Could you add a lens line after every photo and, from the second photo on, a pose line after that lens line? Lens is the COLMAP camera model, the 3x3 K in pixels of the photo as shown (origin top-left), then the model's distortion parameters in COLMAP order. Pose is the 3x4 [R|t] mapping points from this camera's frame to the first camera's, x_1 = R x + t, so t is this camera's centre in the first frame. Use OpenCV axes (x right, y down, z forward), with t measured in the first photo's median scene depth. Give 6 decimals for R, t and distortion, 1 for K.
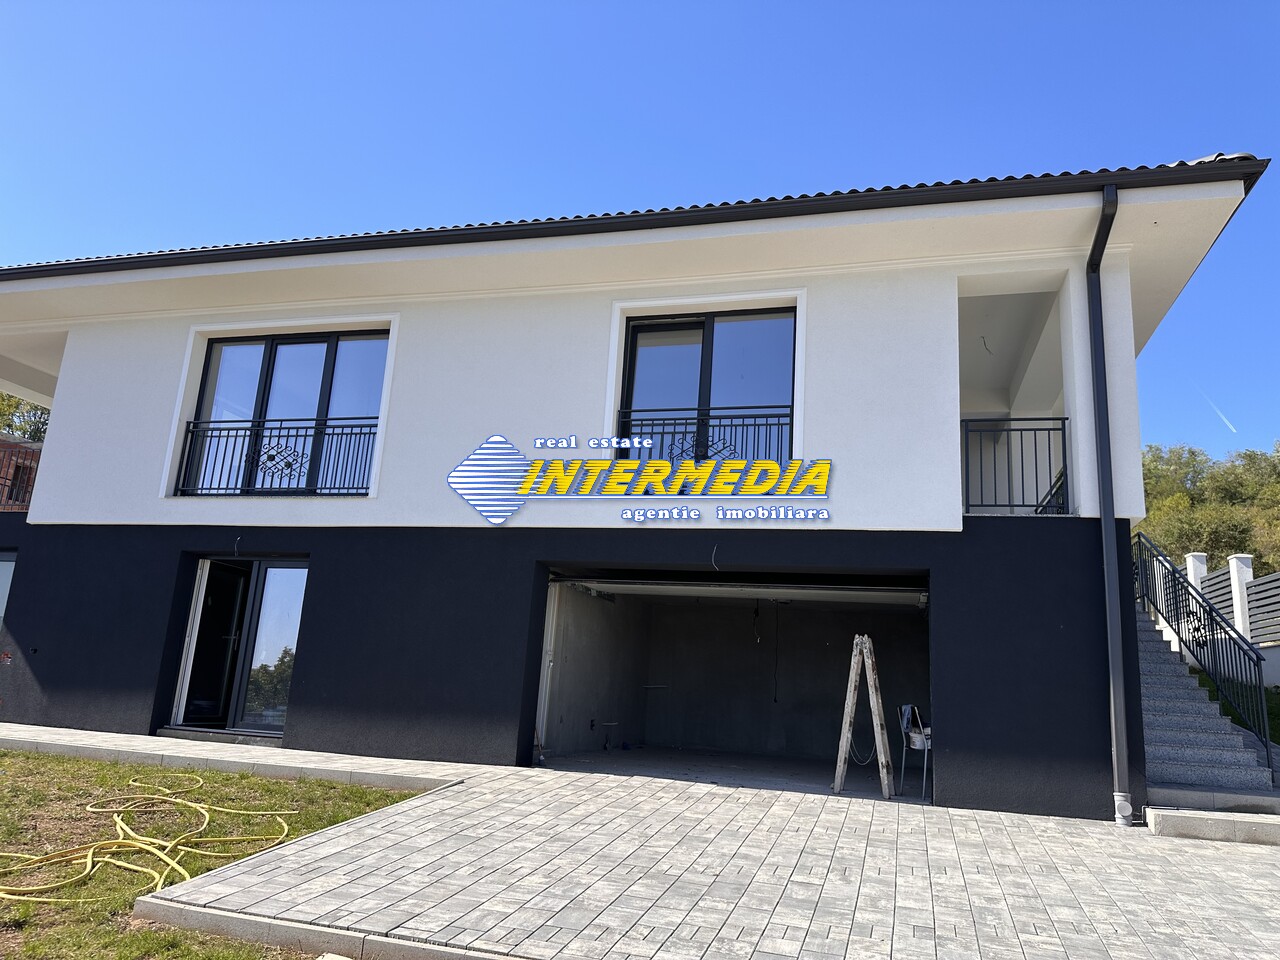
lens RADIAL K [[892.7, 0, 640.0], [0, 892.7, 480.0], [0, 0, 1]] dist [-0.001654, 0.000153]
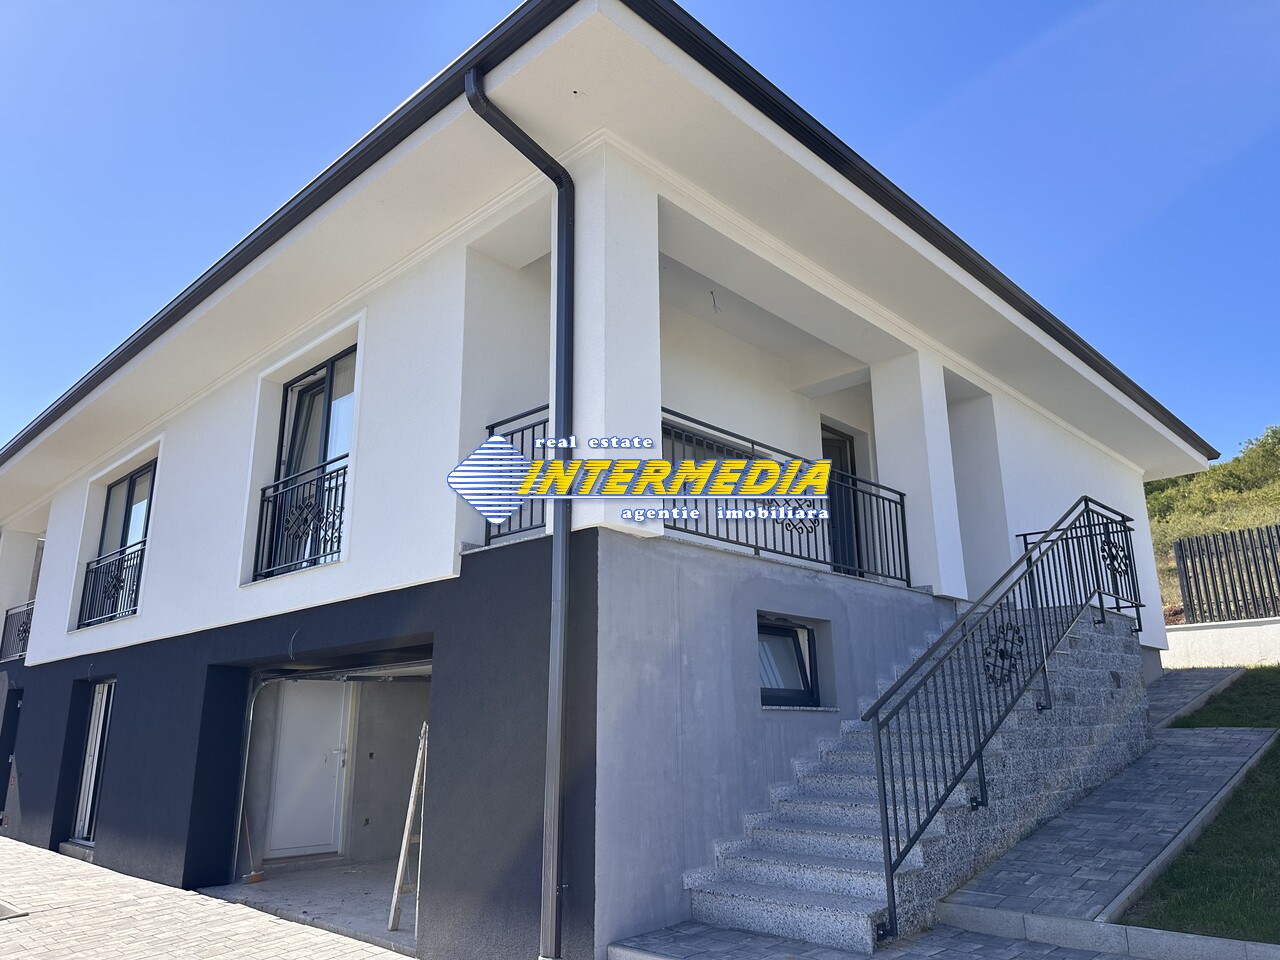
lens RADIAL K [[892.7, 0, 640.0], [0, 892.7, 480.0], [0, 0, 1]] dist [-0.001654, 0.000153]
pose [[0.879084, -0.194821, -0.435036, 0.755645], [0.174396, 0.980839, -0.086841, 0.062786], [0.443619, 0.000472, 0.896215, 0.355983]]
